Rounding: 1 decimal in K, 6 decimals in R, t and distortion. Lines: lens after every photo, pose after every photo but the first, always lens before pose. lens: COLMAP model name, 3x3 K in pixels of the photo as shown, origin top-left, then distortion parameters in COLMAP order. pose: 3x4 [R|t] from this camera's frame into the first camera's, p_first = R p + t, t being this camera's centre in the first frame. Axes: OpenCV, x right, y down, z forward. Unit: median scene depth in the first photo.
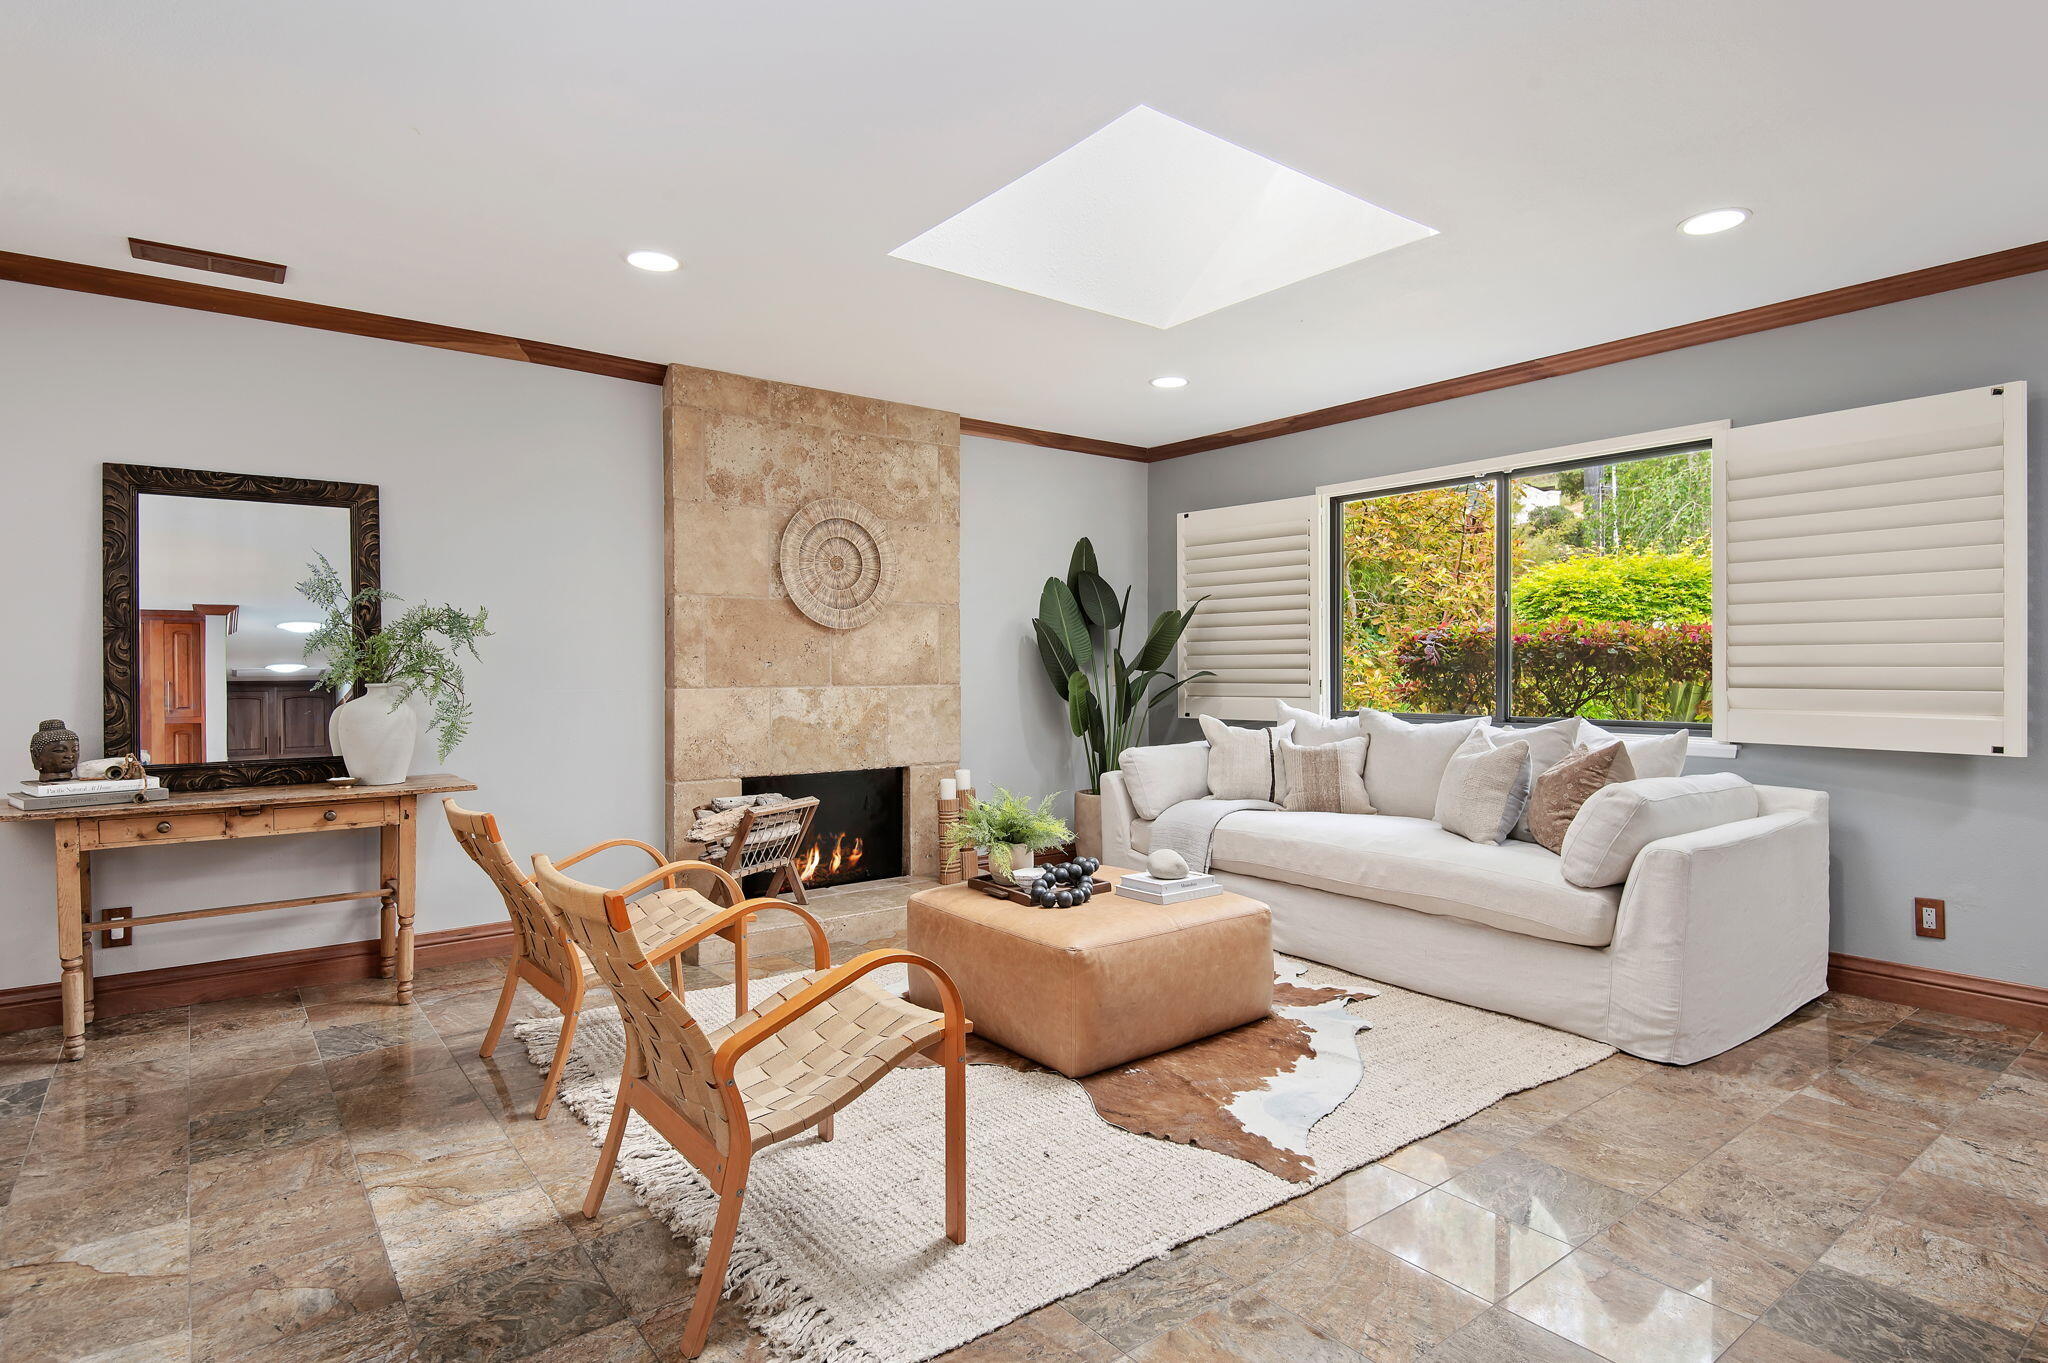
lens RADIAL K [[914.2, 0, 1020.1], [0, 914.2, 676.5], [0, 0, 1]] dist [0.002334, 0.000057]
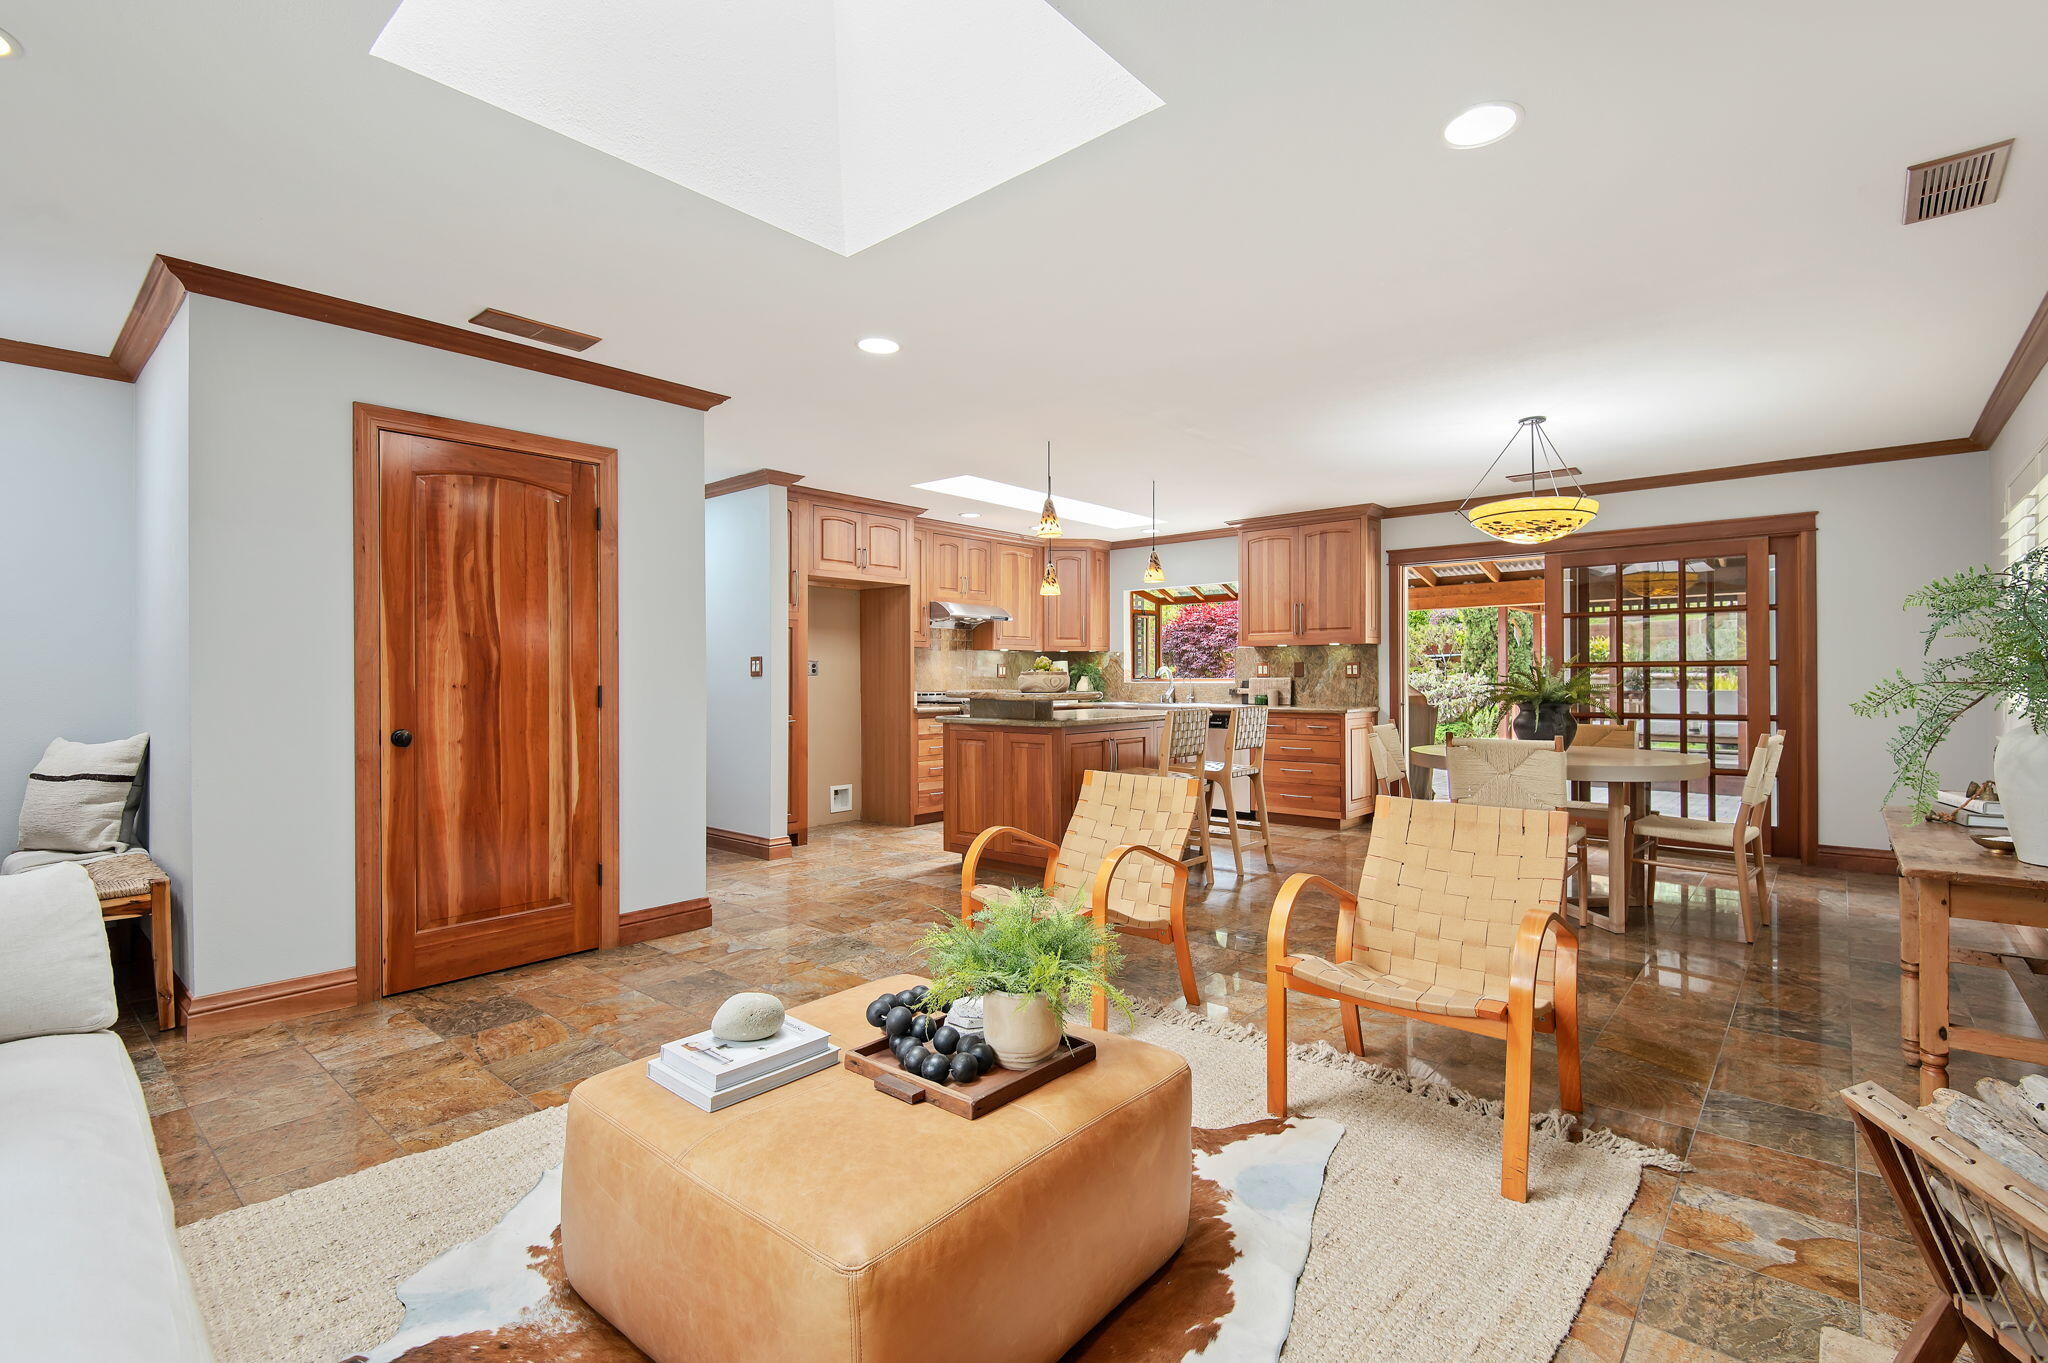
lens RADIAL K [[914.2, 0, 1020.1], [0, 914.2, 676.5], [0, 0, 1]] dist [0.002334, 0.000057]
pose [[-0.976674, 0.006625, -0.214627, 0.191687], [0.005945, 0.999975, 0.003812, -0.018830], [0.214647, 0.002447, -0.976689, 2.650395]]
